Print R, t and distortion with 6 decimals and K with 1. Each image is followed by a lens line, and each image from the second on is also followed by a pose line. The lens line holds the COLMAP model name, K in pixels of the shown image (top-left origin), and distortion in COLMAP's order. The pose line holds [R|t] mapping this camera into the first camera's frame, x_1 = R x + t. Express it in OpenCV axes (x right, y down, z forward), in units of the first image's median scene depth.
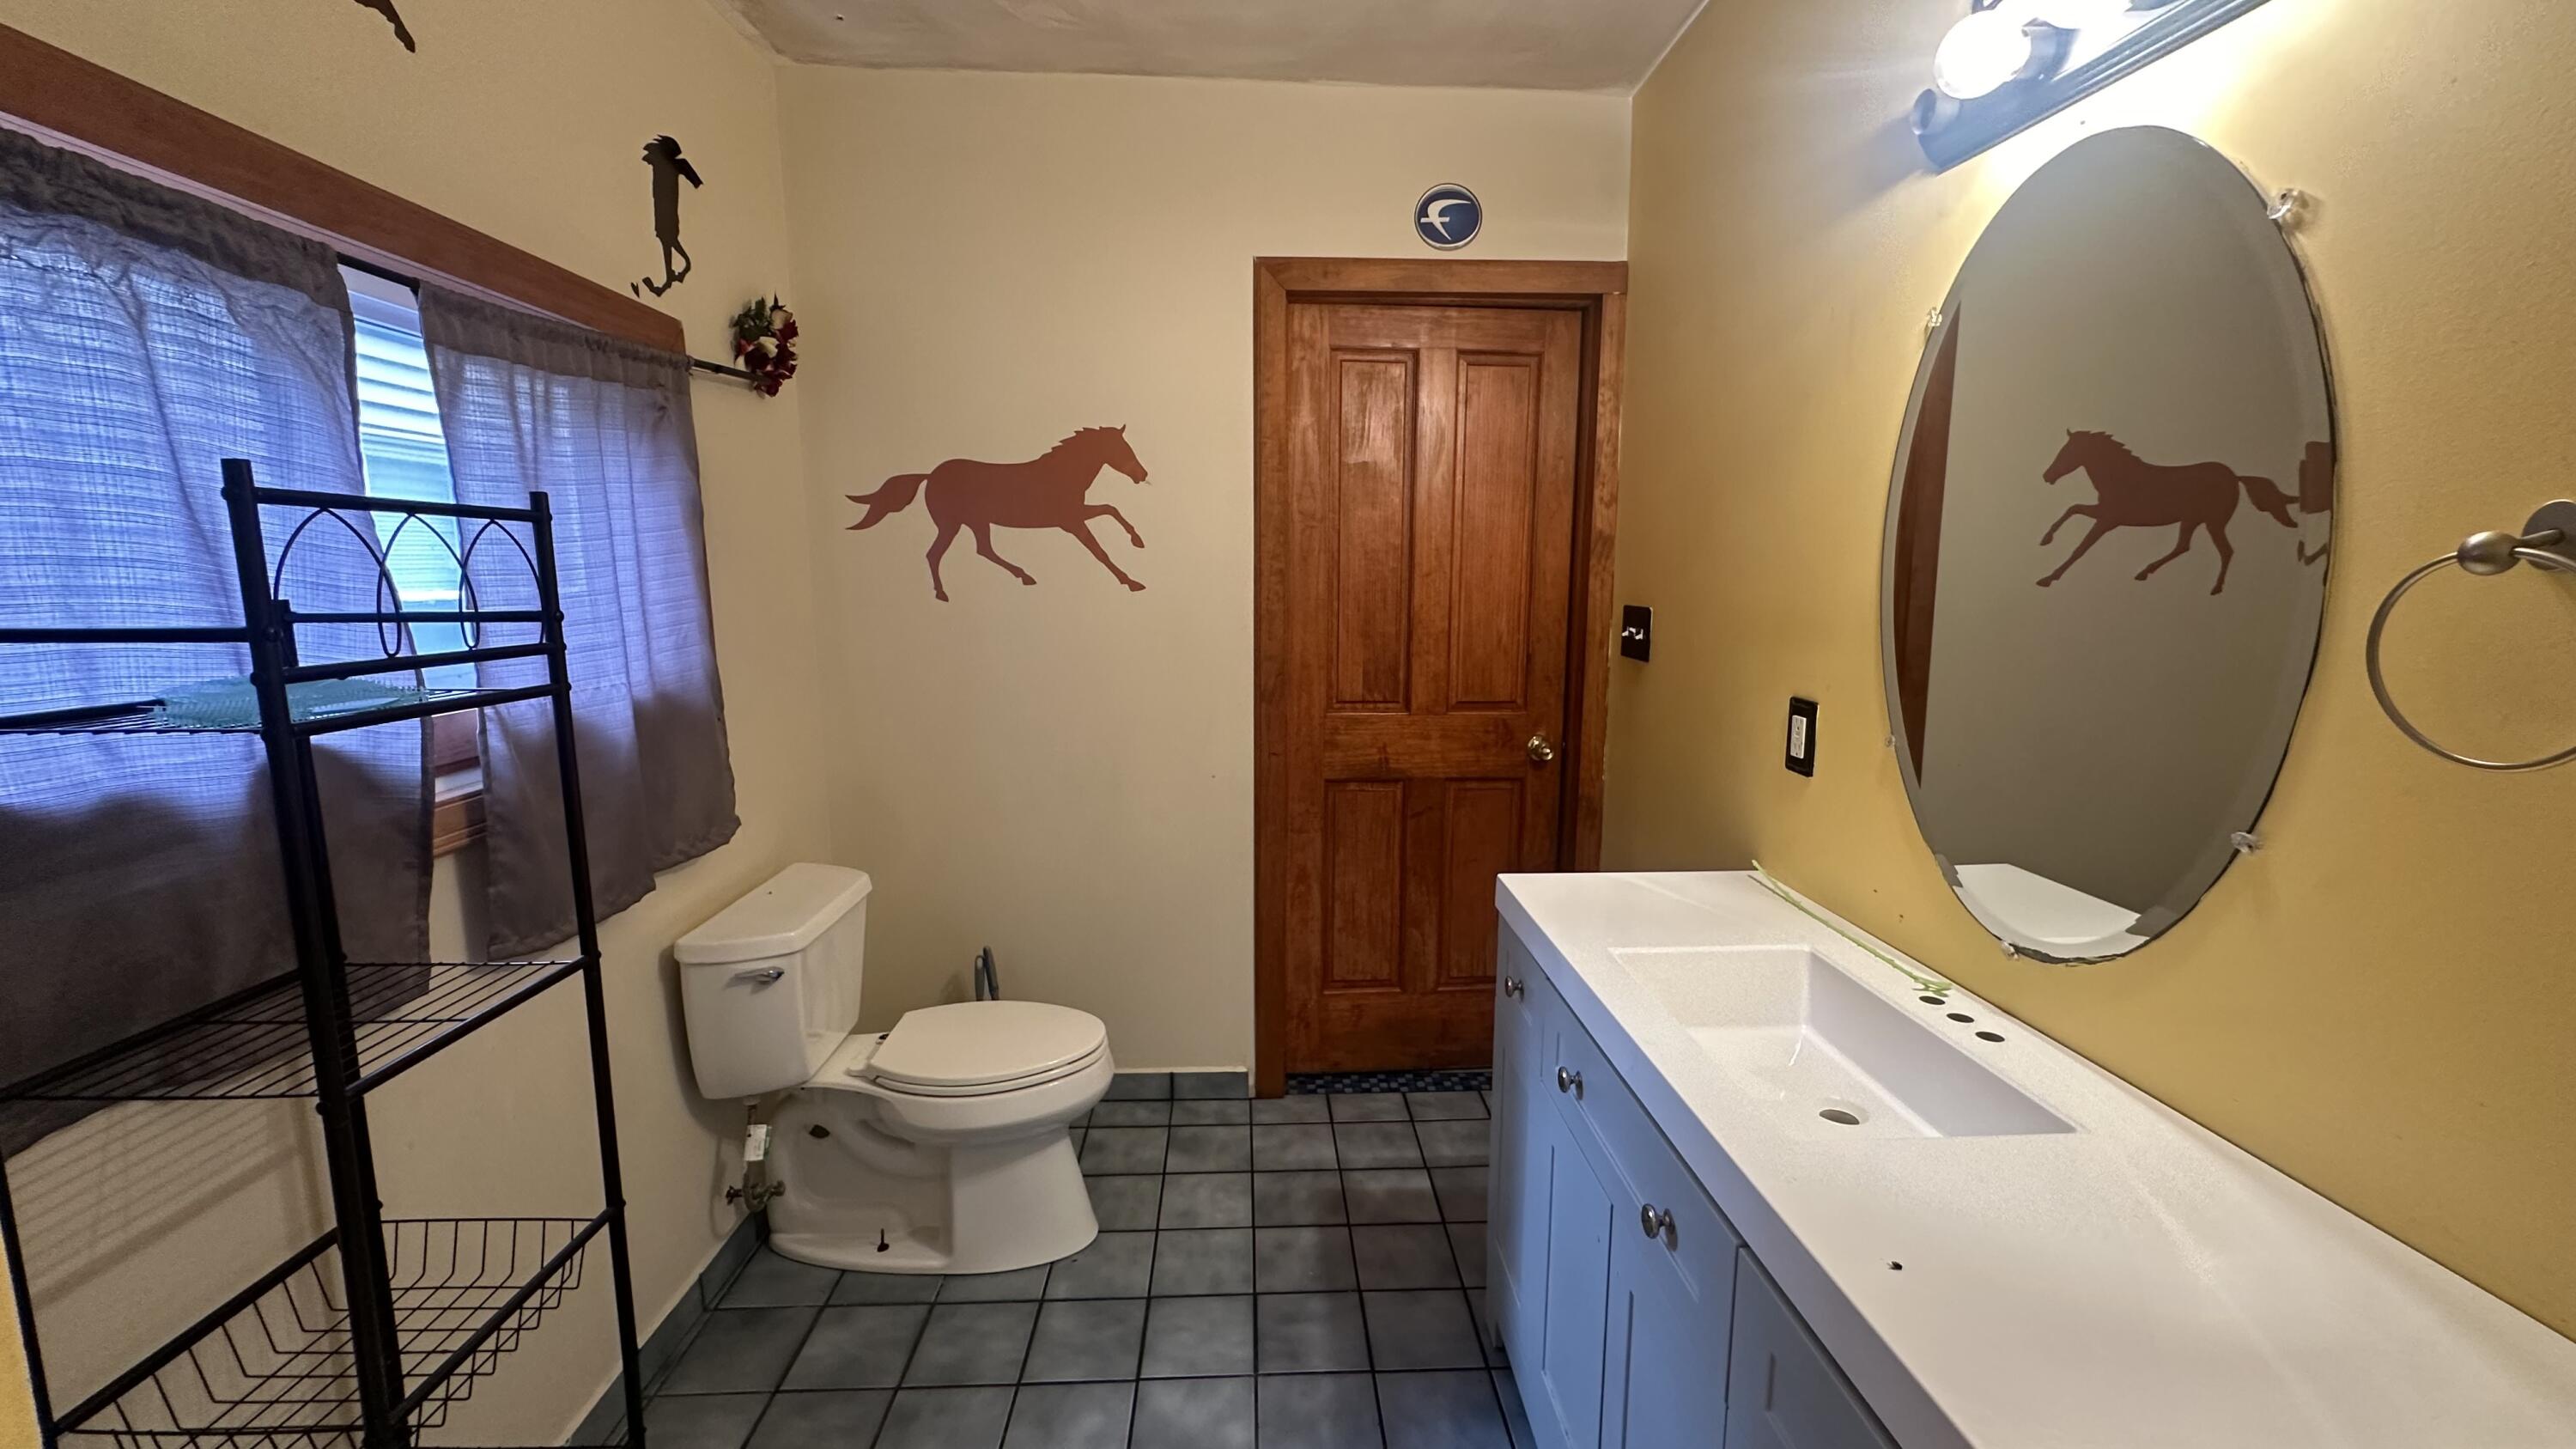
lens RADIAL K [[1029.6, 0, 1296.8], [0, 1029.6, 720.3], [0, 0, 1]] dist [-0.003298, 0.001035]
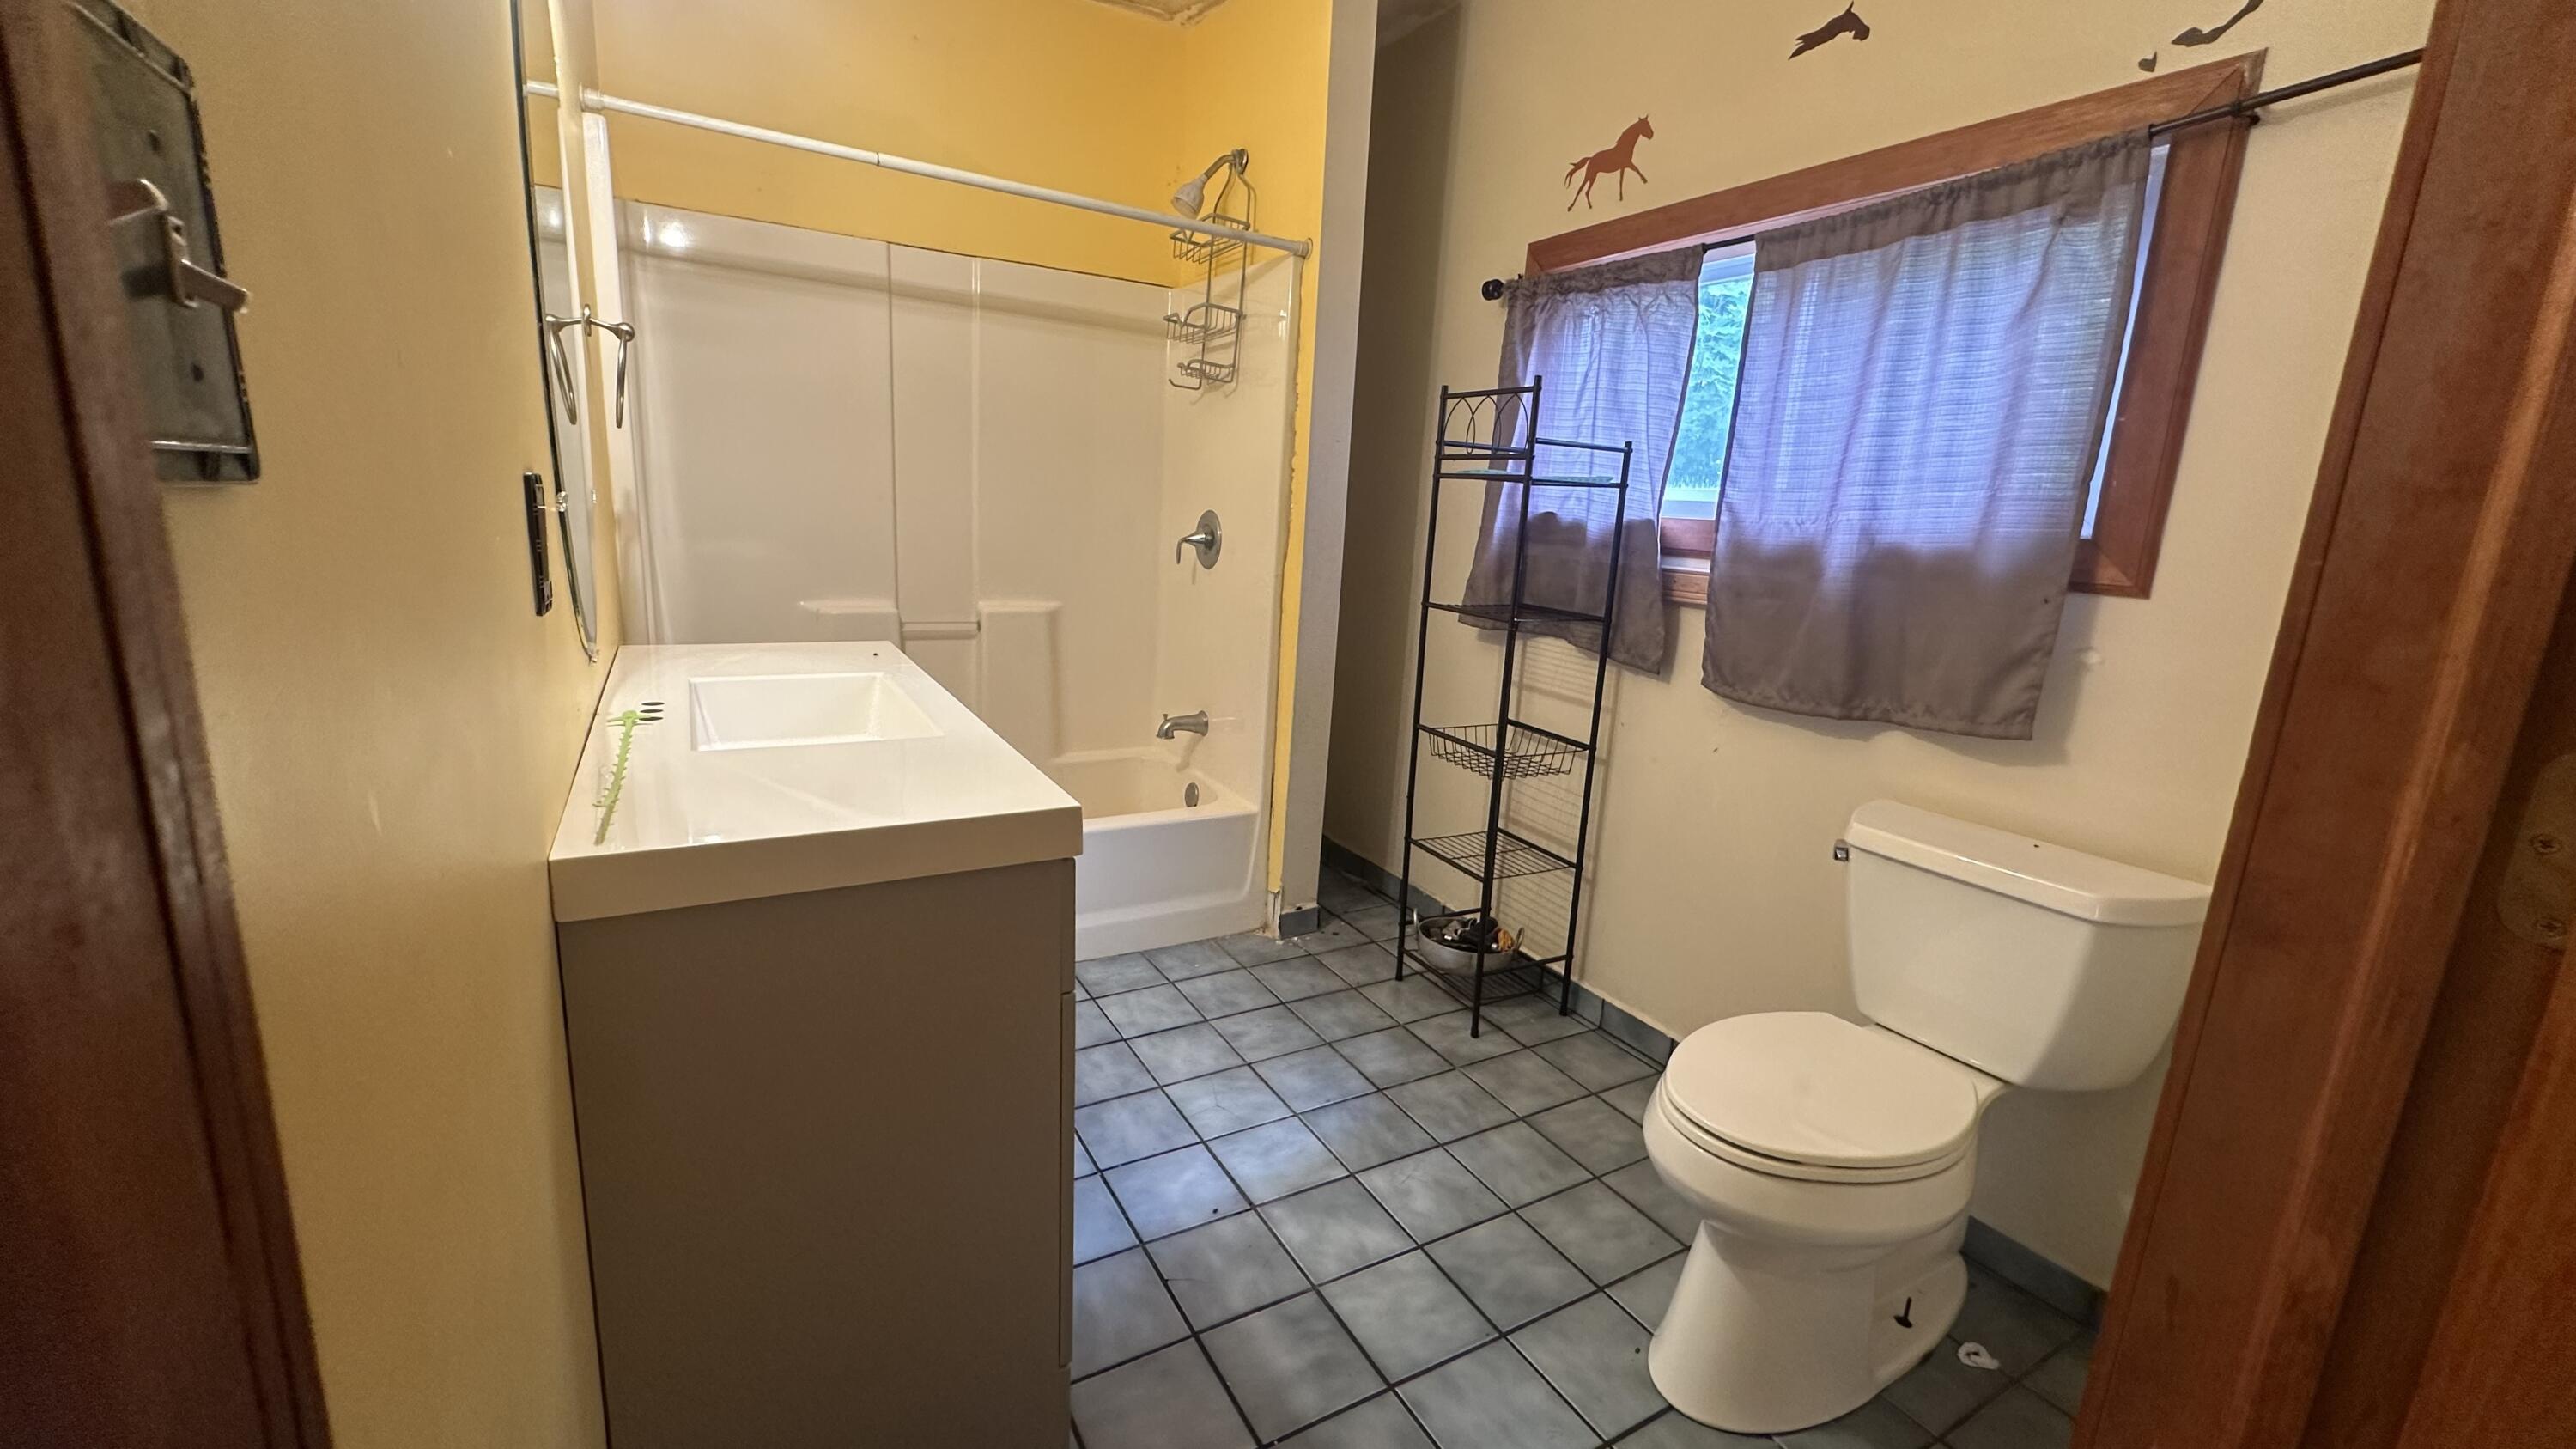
lens RADIAL K [[1029.6, 0, 1303.6], [0, 1029.6, 723.9], [0, 0, 1]] dist [-0.003298, 0.001035]
pose [[-0.884244, 0.053354, -0.463967, 0.369877], [-0.121608, 0.932878, 0.339042, -0.129115], [0.450914, 0.356218, -0.818404, 1.601222]]
